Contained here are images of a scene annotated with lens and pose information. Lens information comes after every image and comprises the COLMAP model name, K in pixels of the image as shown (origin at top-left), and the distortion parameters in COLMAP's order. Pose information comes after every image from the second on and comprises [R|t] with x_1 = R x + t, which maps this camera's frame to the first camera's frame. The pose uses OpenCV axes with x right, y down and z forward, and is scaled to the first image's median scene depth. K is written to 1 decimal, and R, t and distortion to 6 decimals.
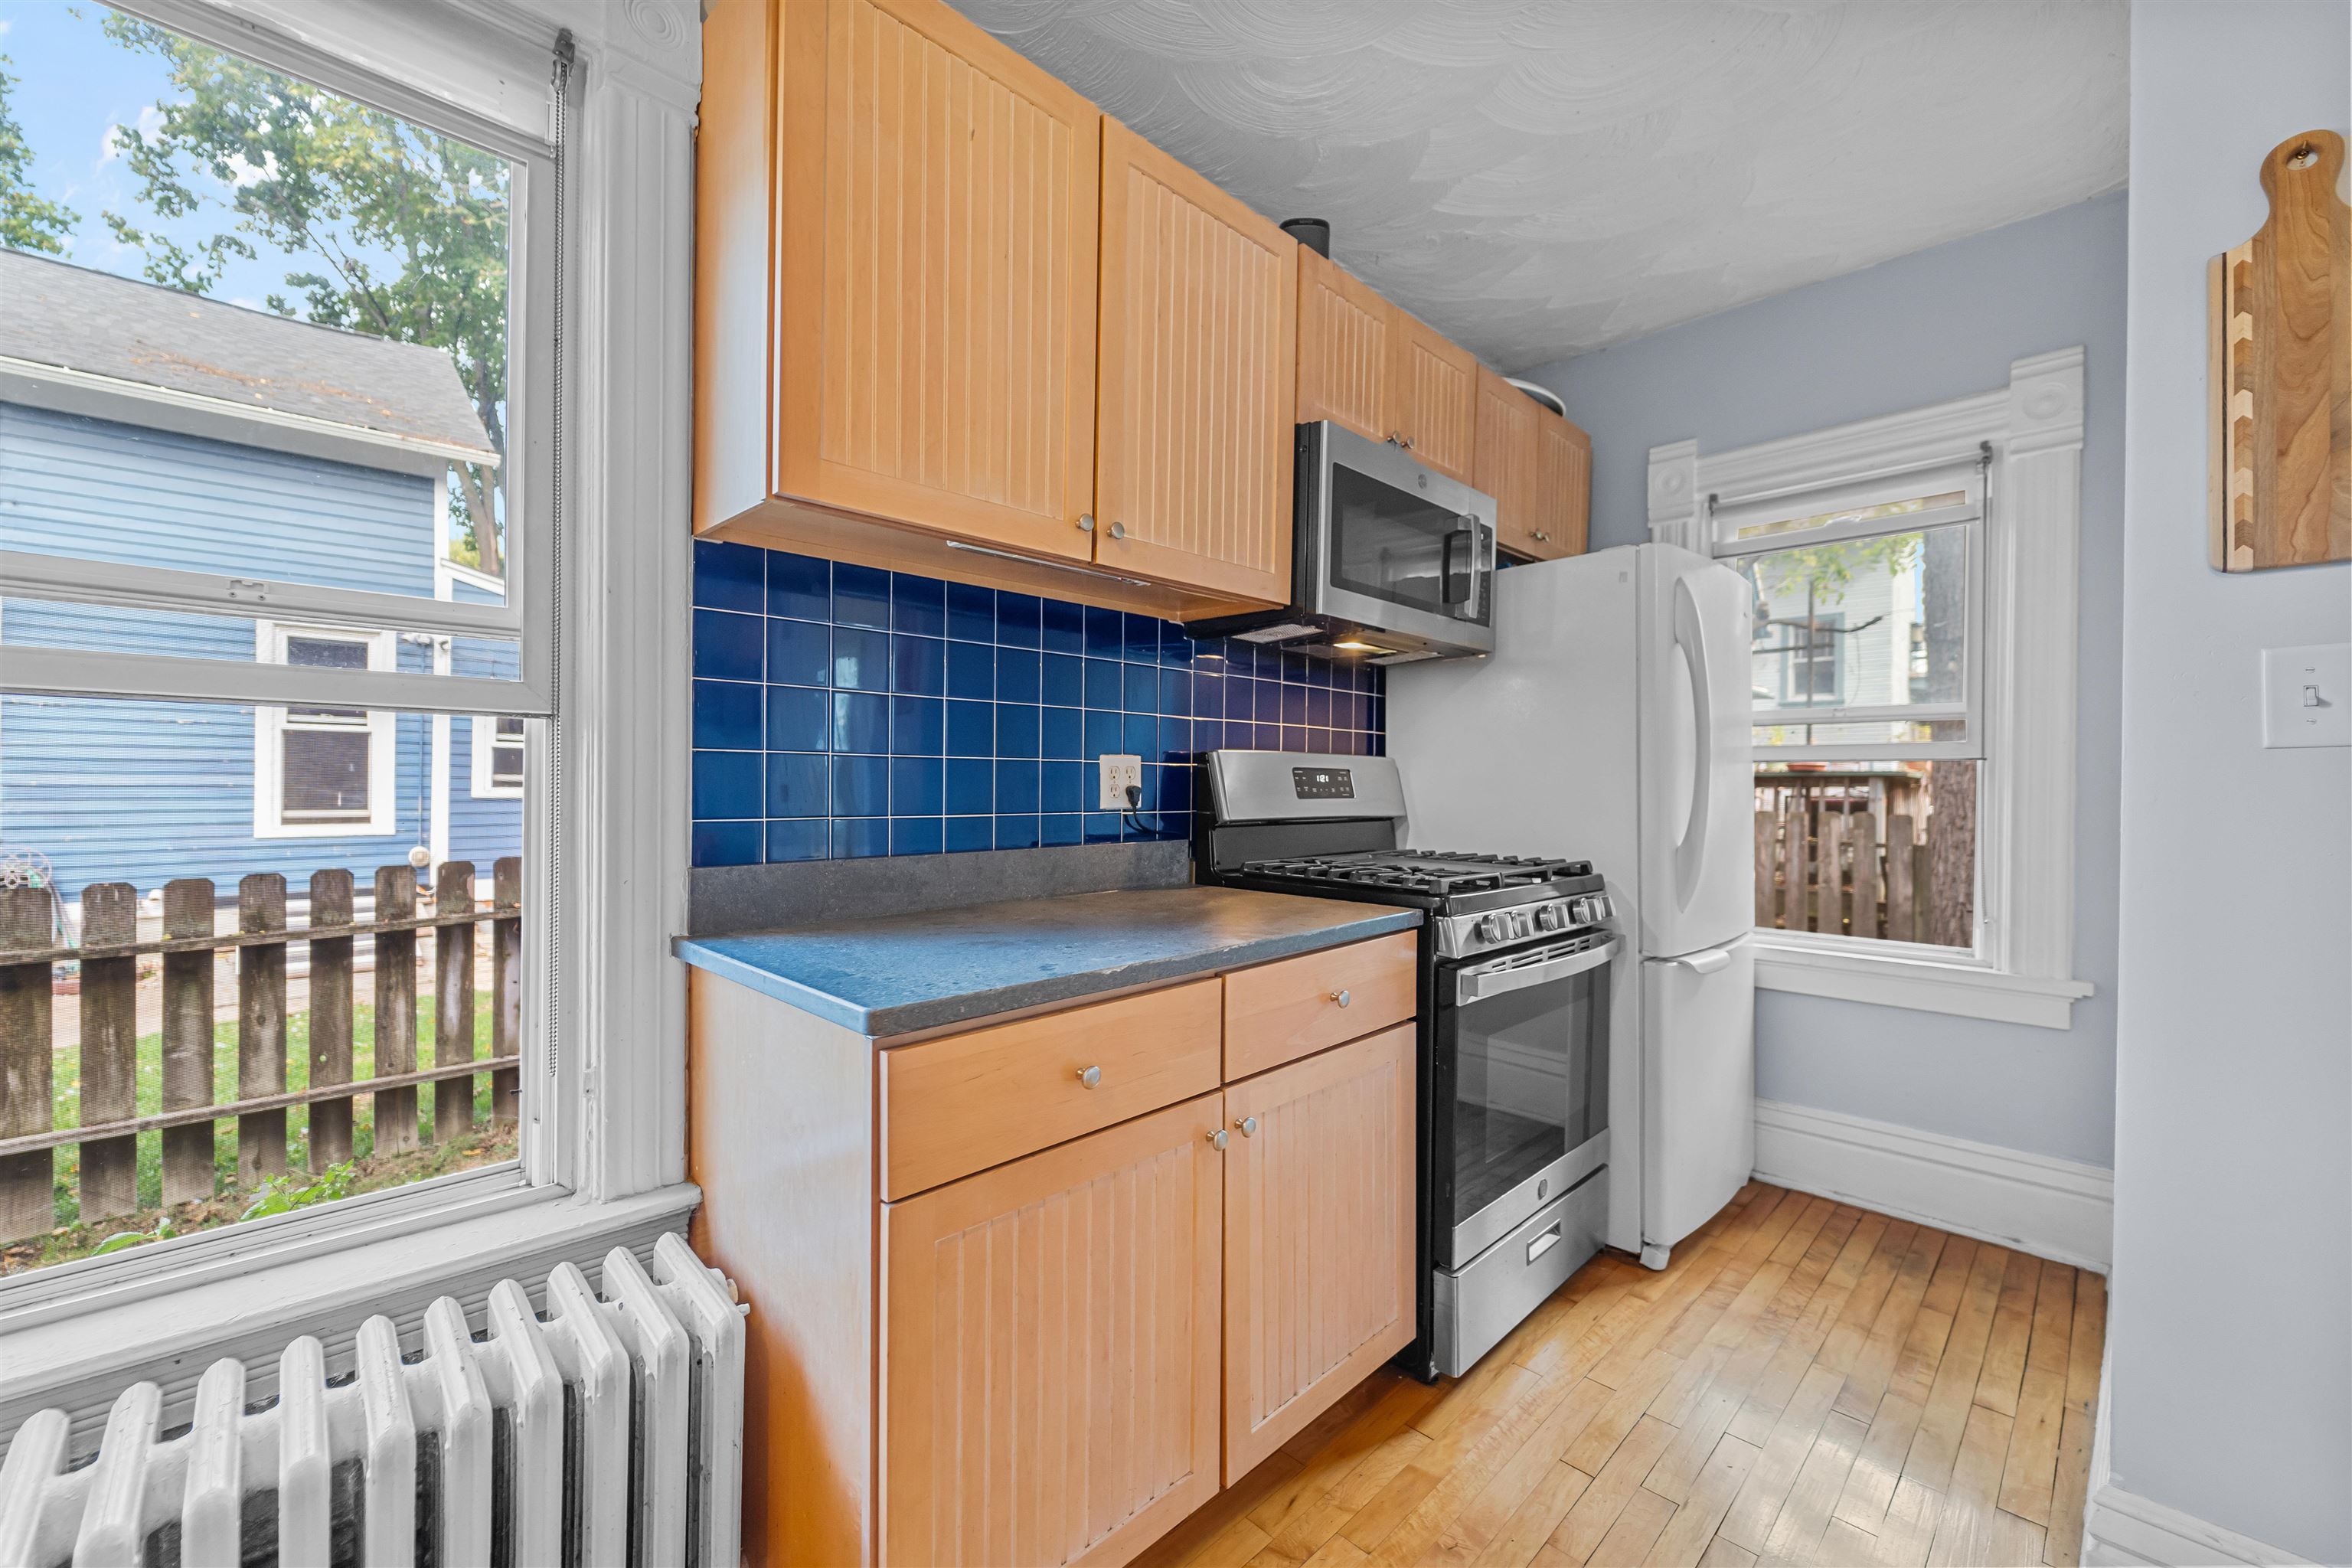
lens RADIAL K [[950.2, 0, 1176.6], [0, 950.2, 783.3], [0, 0, 1]] dist [-0.000151, -0.000464]
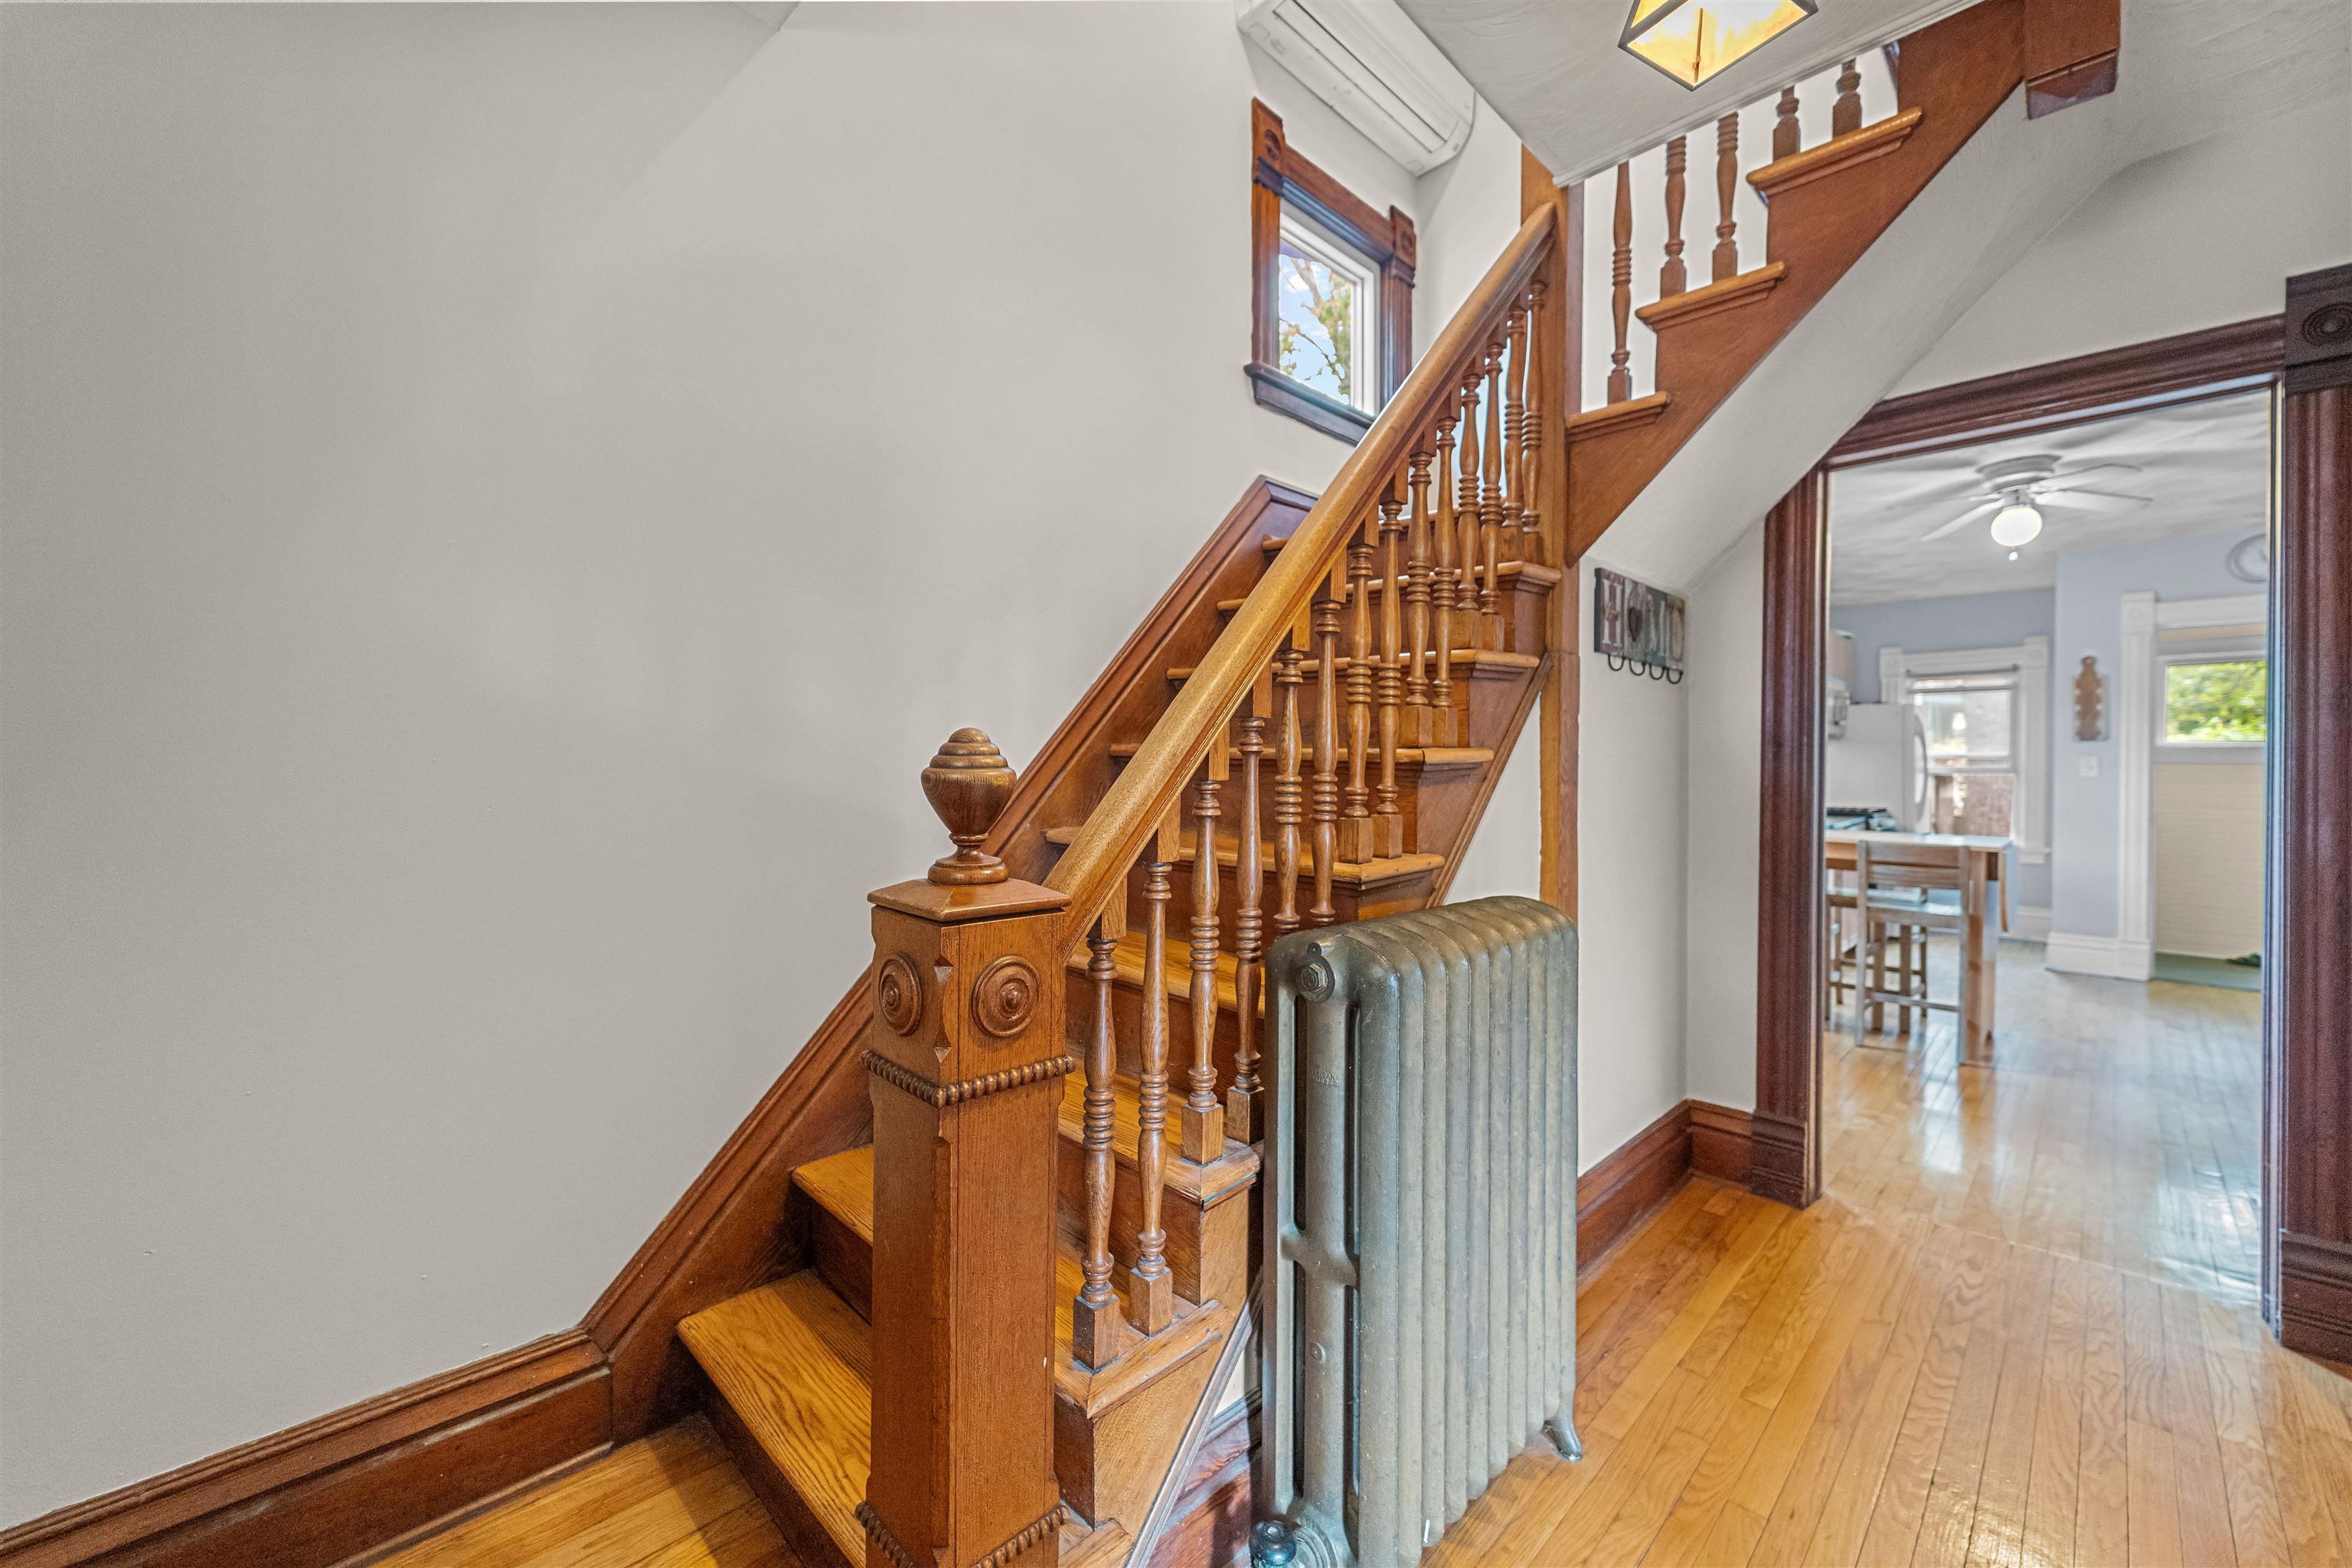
lens RADIAL K [[950.2, 0, 1178.0], [0, 950.2, 774.3], [0, 0, 1]] dist [-0.000151, -0.000464]
pose [[0.999818, 0.001131, 0.019053, -1.459455], [-0.001137, 0.999999, 0.000285, -0.016908], [-0.019052, -0.000306, 0.999818, -1.536499]]
